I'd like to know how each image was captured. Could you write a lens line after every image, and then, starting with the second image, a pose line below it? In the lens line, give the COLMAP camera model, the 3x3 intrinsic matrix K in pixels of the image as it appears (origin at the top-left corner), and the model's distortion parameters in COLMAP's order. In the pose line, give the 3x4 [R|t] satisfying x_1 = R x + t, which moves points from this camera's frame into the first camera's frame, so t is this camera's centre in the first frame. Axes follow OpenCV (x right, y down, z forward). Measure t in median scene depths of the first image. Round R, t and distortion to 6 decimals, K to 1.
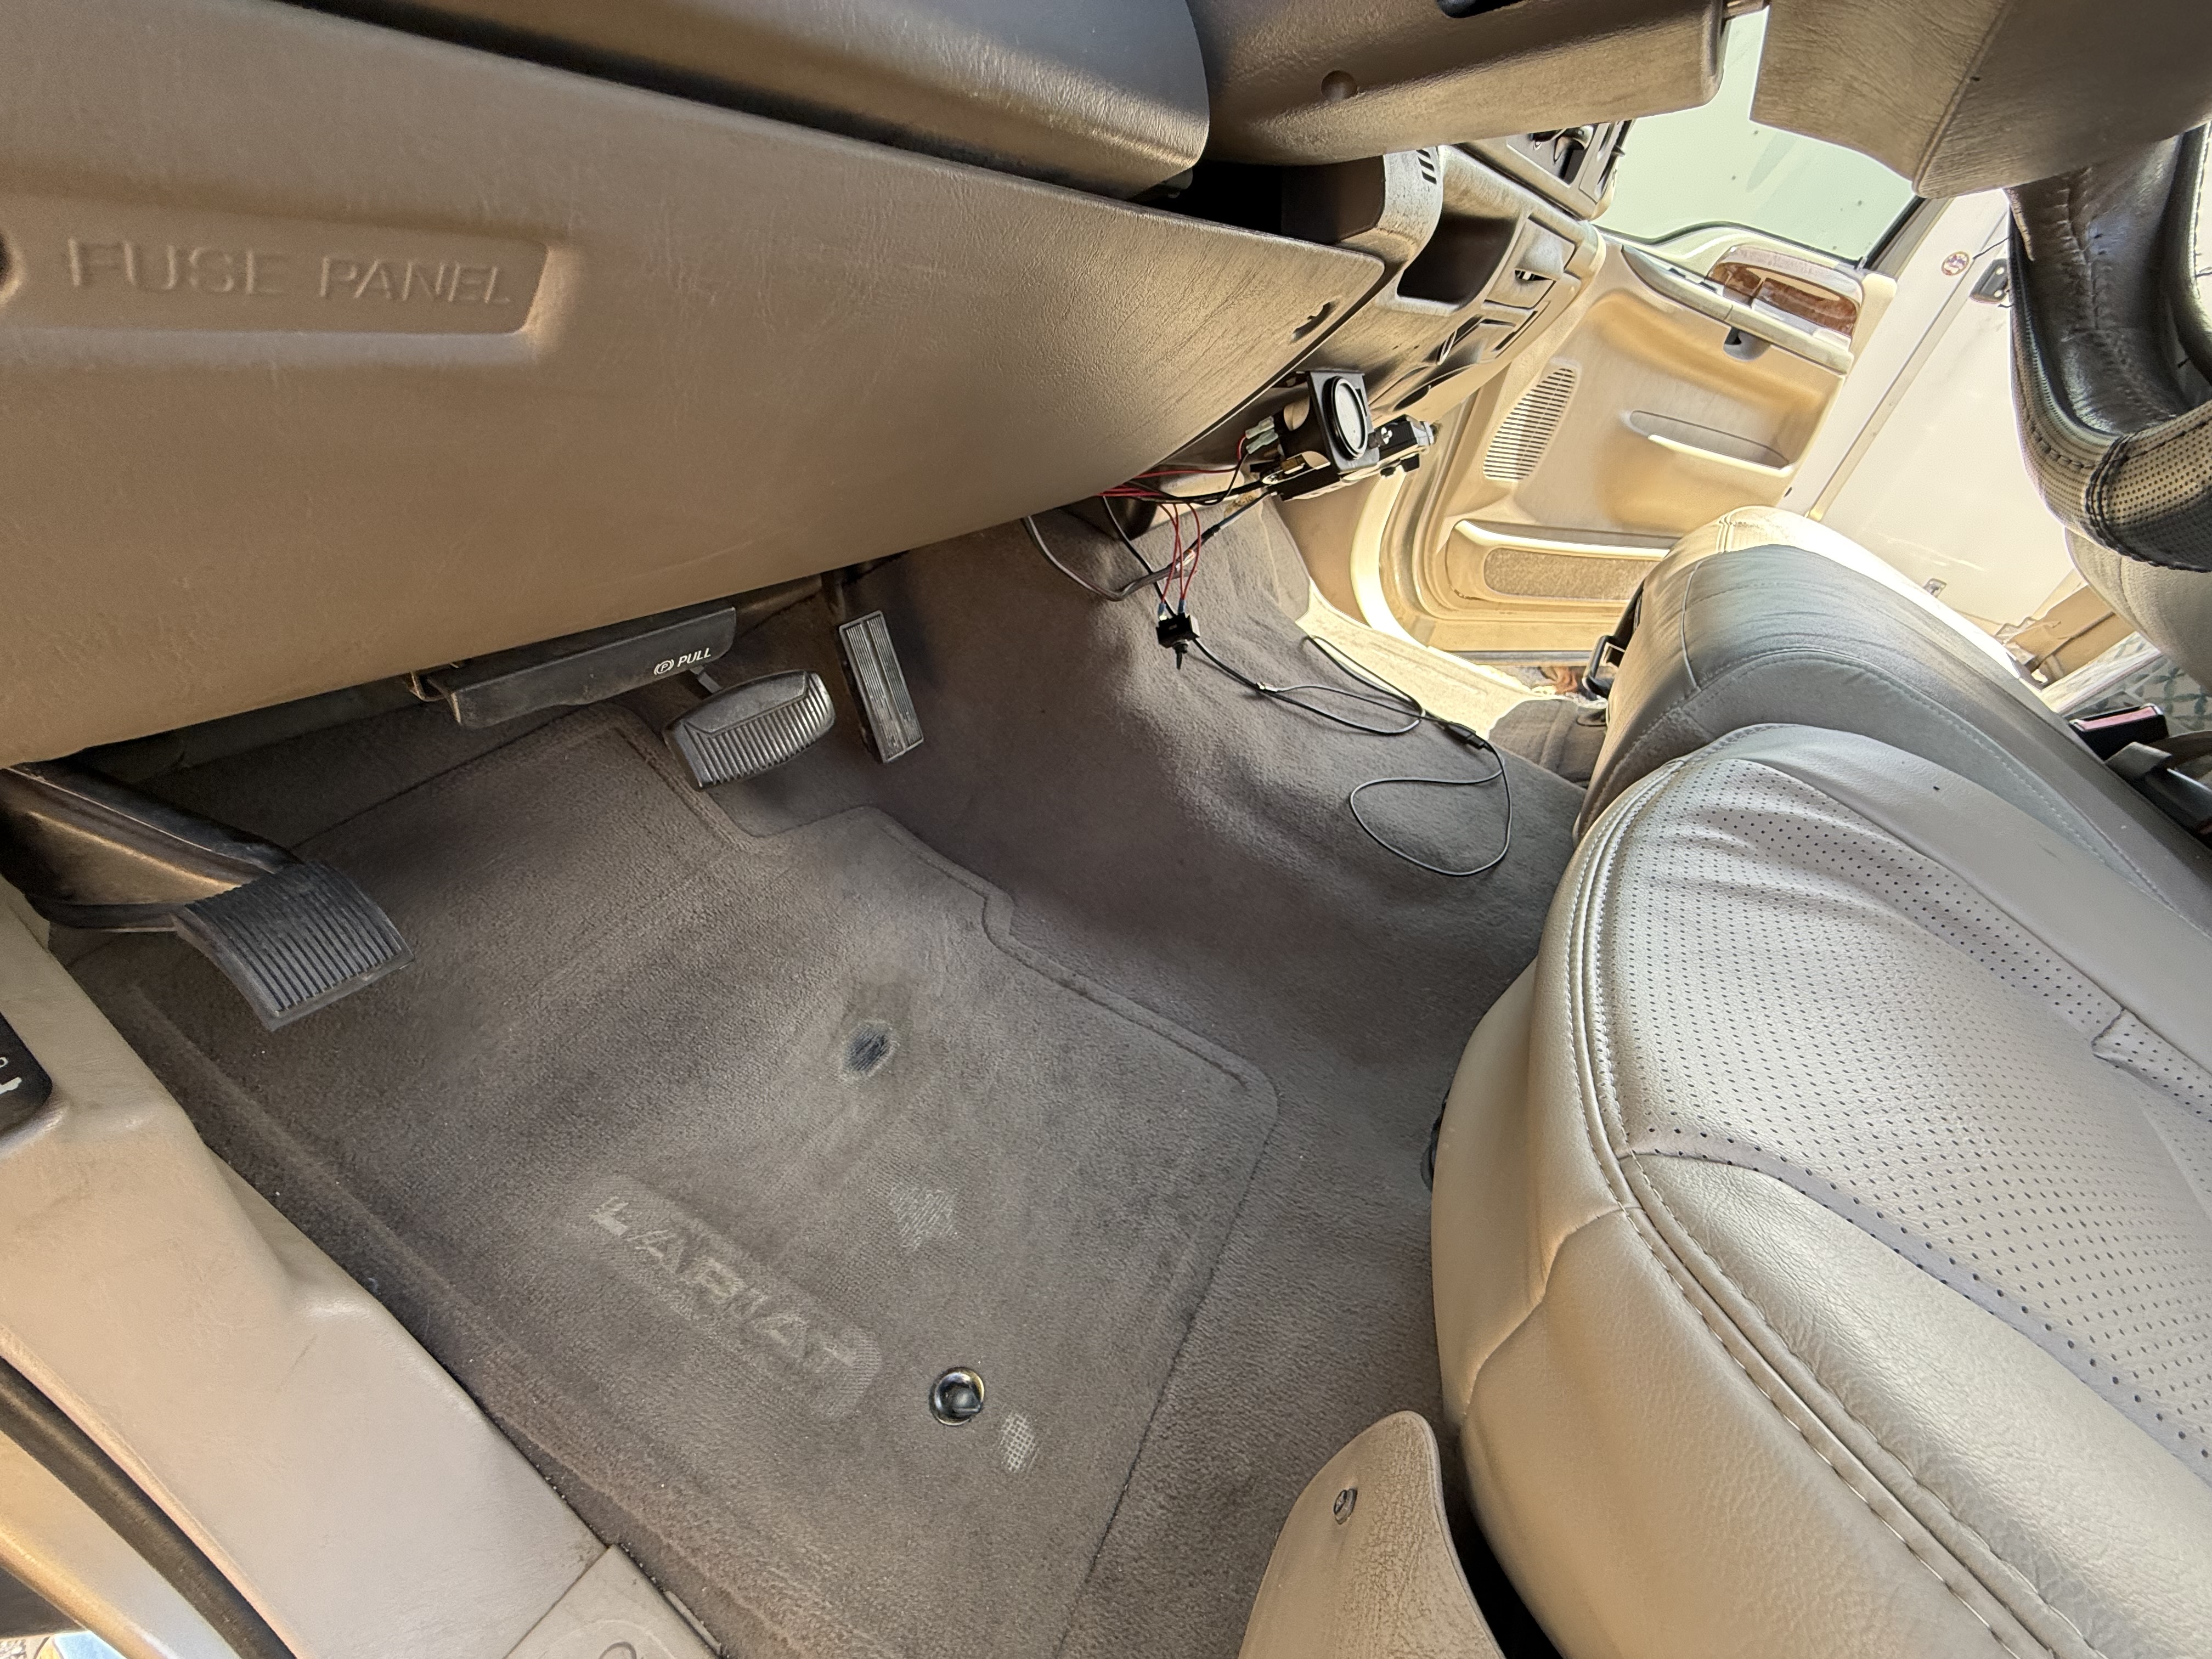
lens RADIAL K [[887.0, 0, 1110.9], [0, 887.0, 824.7], [0, 0, 1]] dist [0.009668, -0.002670]
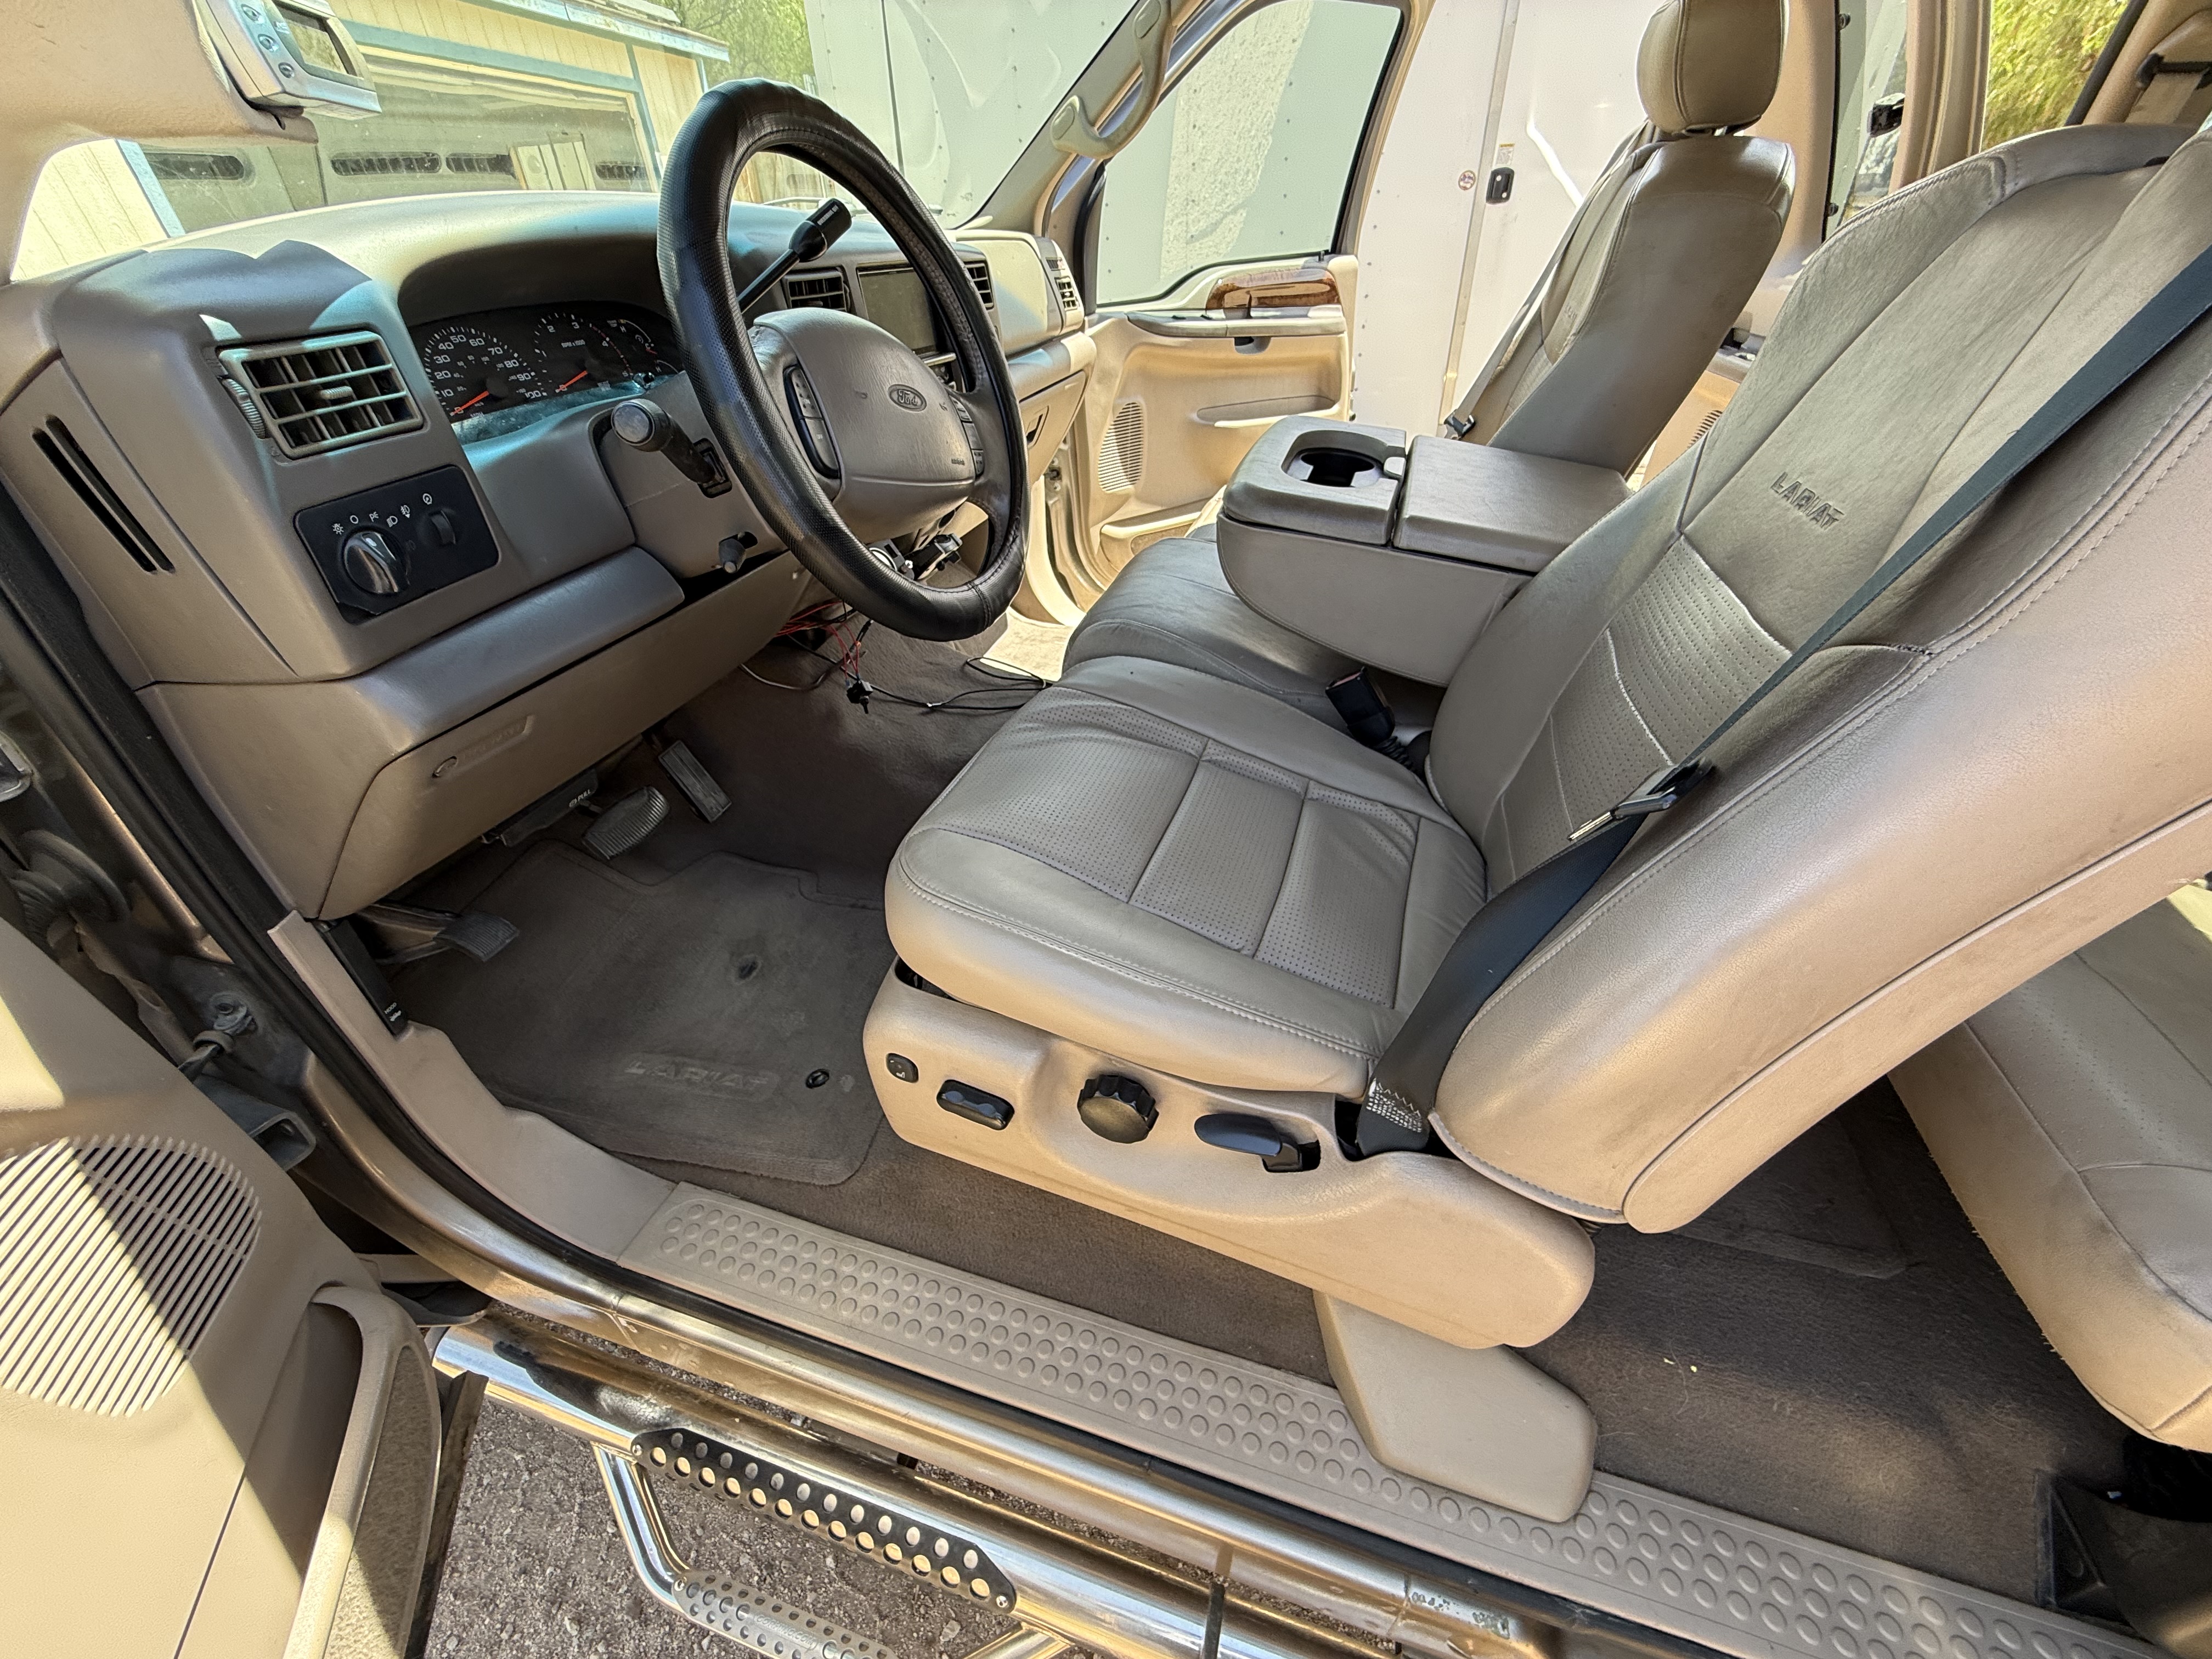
lens RADIAL K [[887.0, 0, 1109.3], [0, 887.0, 821.4], [0, 0, 1]] dist [0.009668, -0.002670]
pose [[0.940471, -0.331729, 0.073968, 0.320741], [0.332145, 0.943203, 0.006958, 0.161116], [-0.072075, 0.018025, 0.997236, -0.723011]]
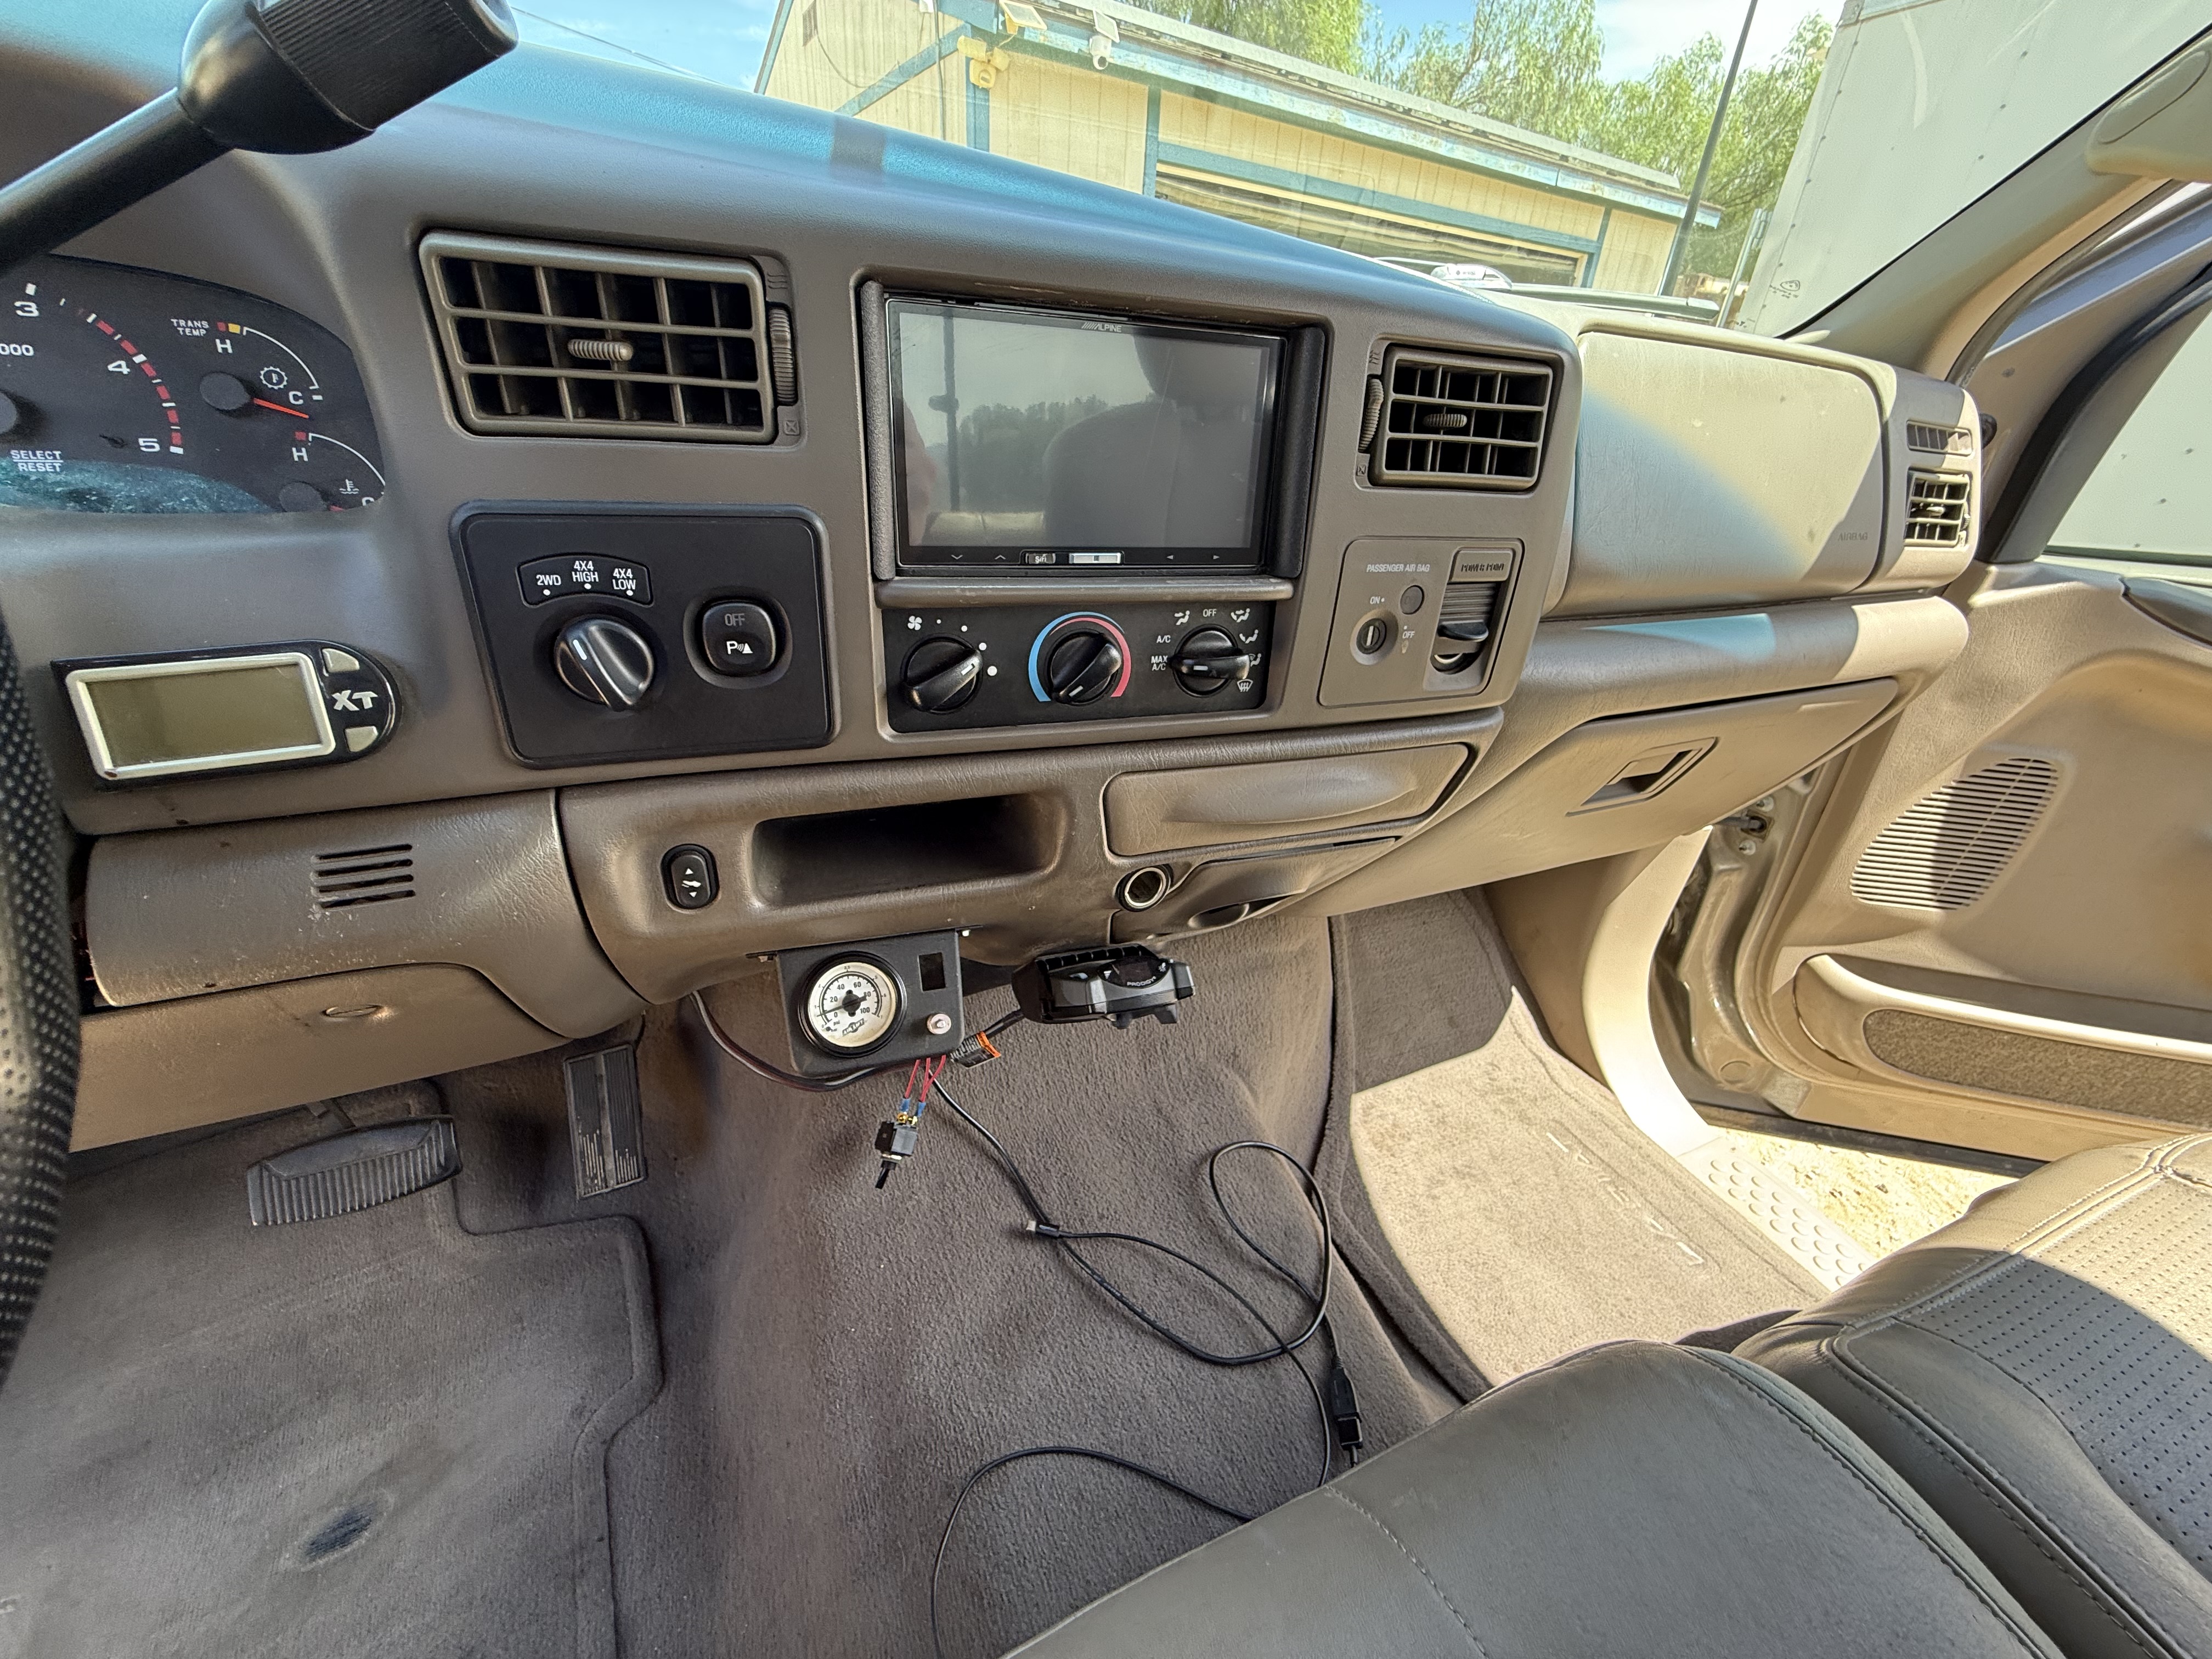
lens RADIAL K [[887.0, 0, 1103.9], [0, 887.0, 817.8], [0, 0, 1]] dist [0.009668, -0.002670]
pose [[0.817785, 0.125183, -0.561745, 0.670913], [-0.251503, 0.955659, -0.153171, -0.429761], [0.517662, 0.266541, 0.813008, 0.350323]]
